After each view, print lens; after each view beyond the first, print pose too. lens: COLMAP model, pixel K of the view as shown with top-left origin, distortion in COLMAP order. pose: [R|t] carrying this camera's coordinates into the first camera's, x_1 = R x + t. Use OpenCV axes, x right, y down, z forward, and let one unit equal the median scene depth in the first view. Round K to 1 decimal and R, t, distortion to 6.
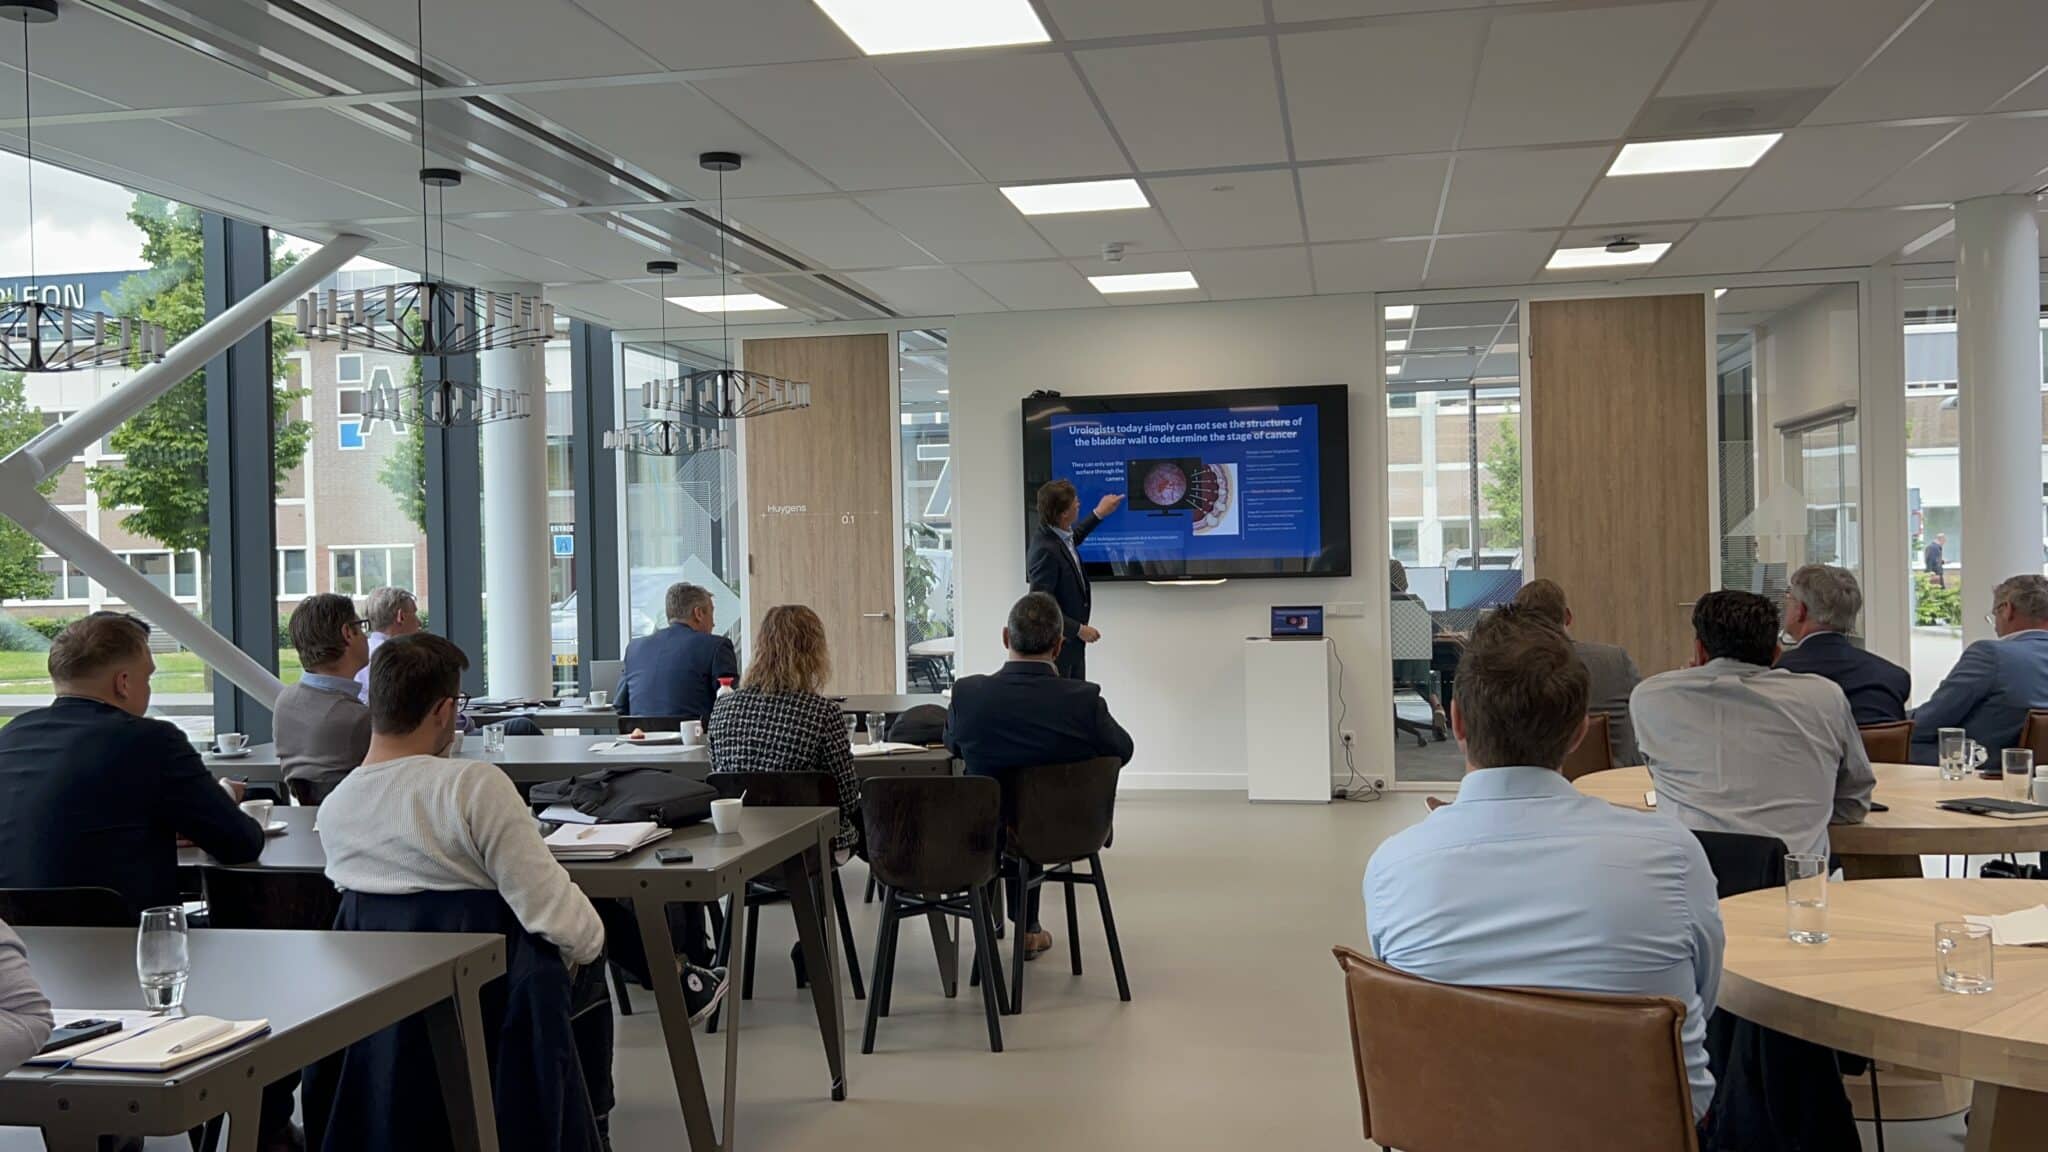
lens RADIAL K [[1761.5, 0, 1031.5], [0, 1761.5, 562.9], [0, 0, 1]] dist [0.091638, -0.143032]
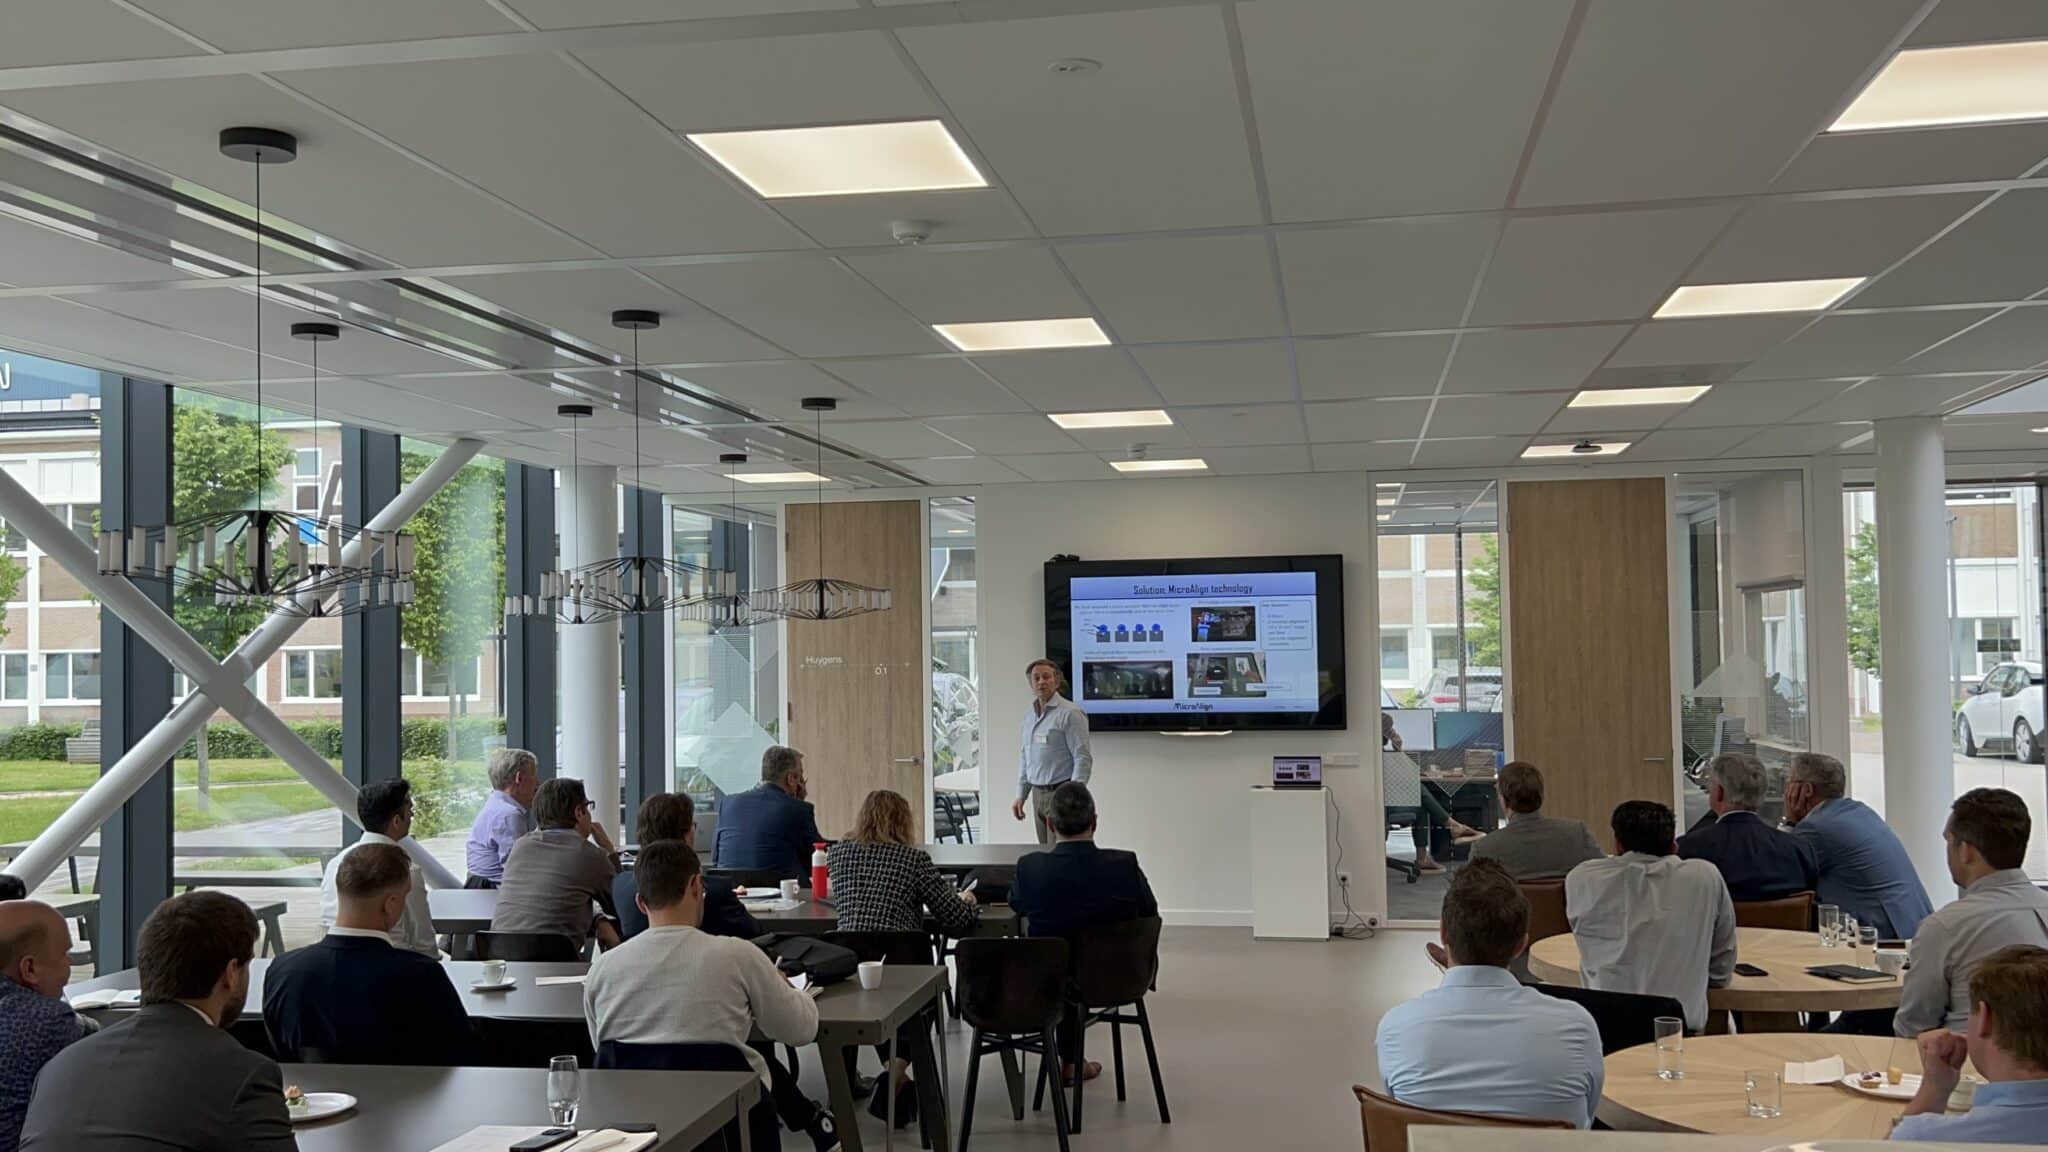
lens RADIAL K [[1849.8, 0, 1039.0], [0, 1849.8, 588.1], [0, 0, 1]] dist [0.081500, -0.110414]
pose [[0.999792, 0.007235, 0.019047, -0.031787], [-0.006506, 0.999252, -0.038110, -0.035300], [-0.019308, 0.037978, 0.999092, -0.145773]]
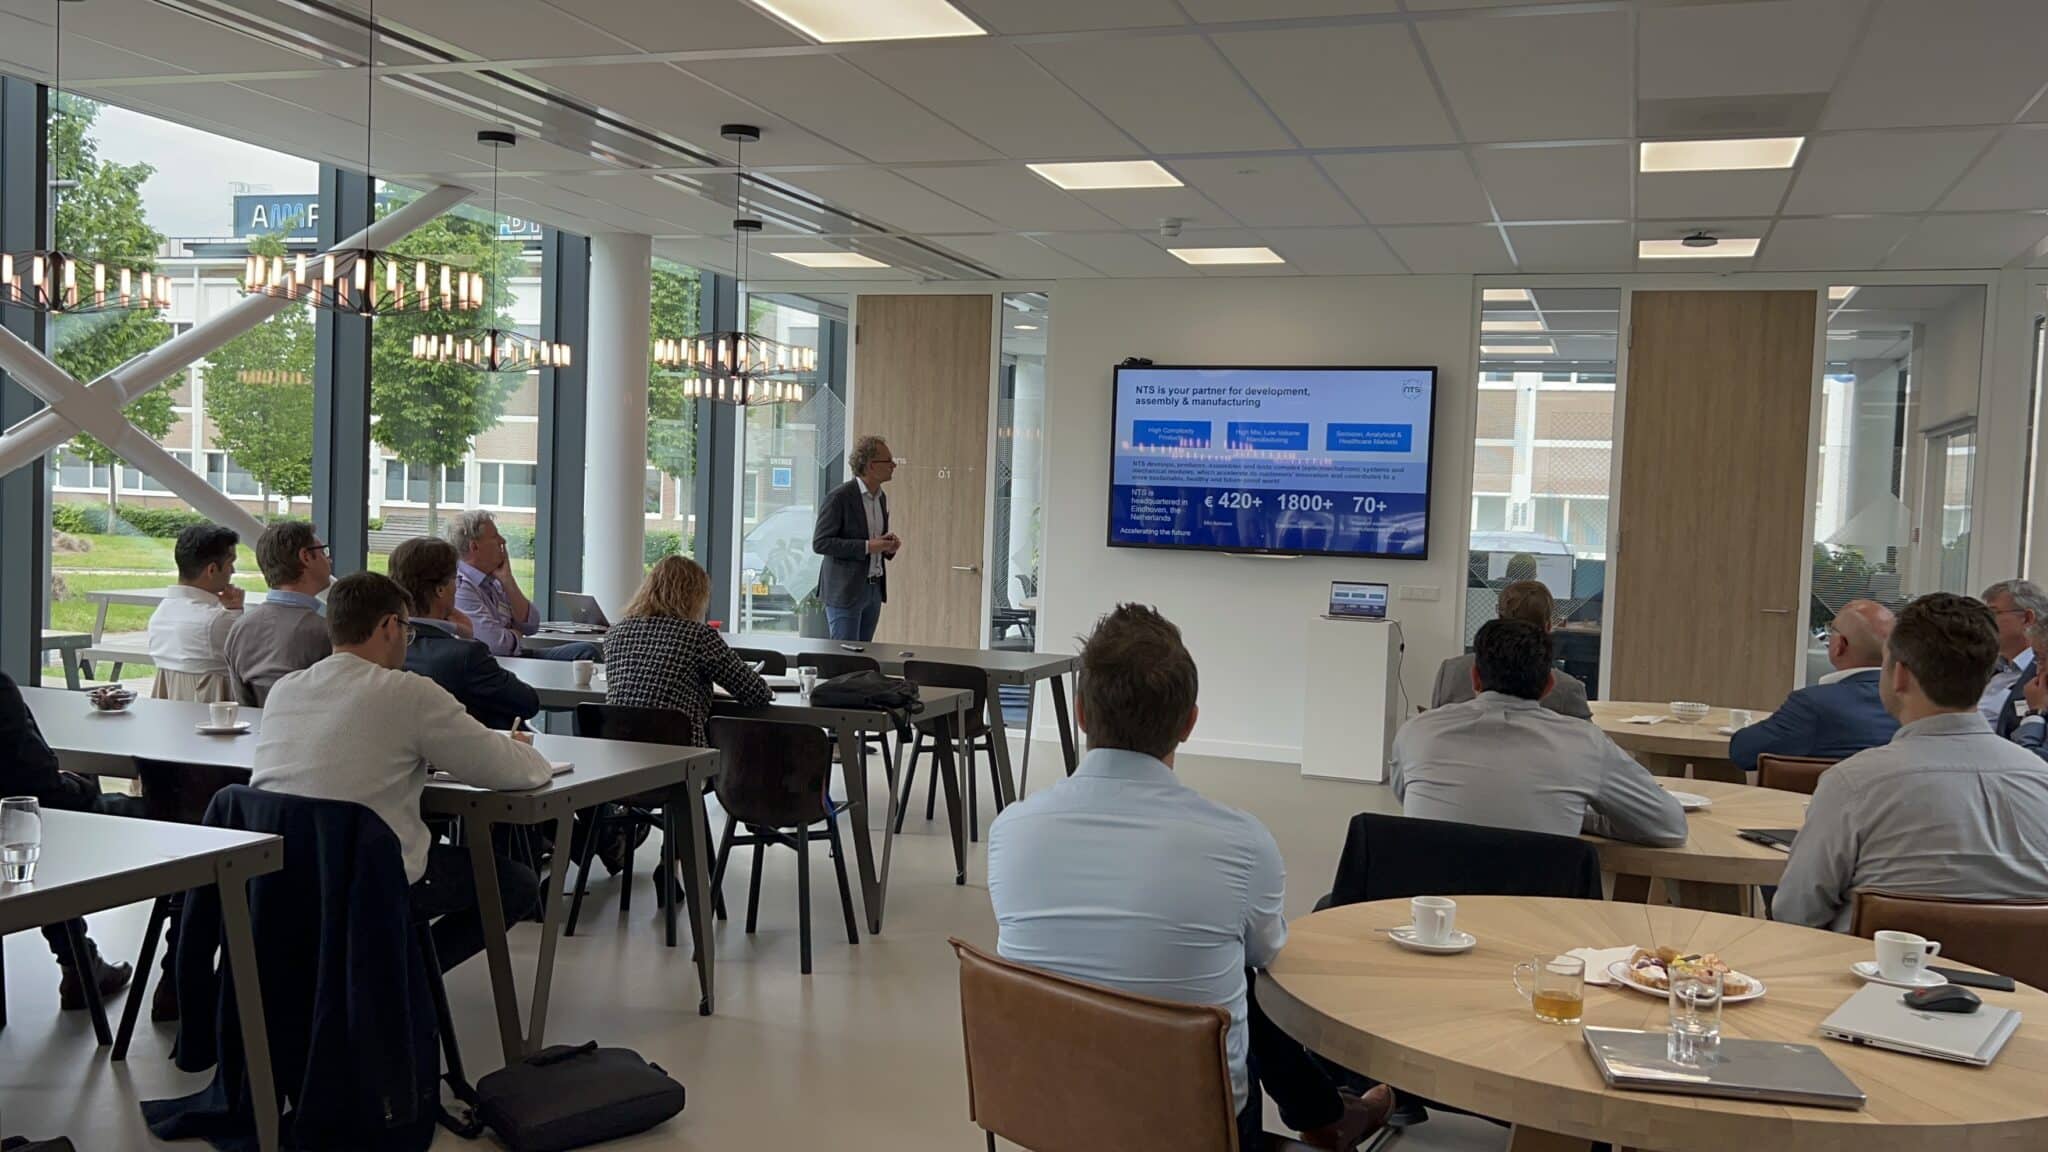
lens RADIAL K [[1761.5, 0, 1018.7], [0, 1761.5, 593.7], [0, 0, 1]] dist [0.091638, -0.143032]
pose [[0.987859, 0.067074, -0.140129, 0.096211], [-0.060682, 0.996934, 0.049409, -0.008985], [0.143013, -0.040306, 0.988900, -0.022288]]
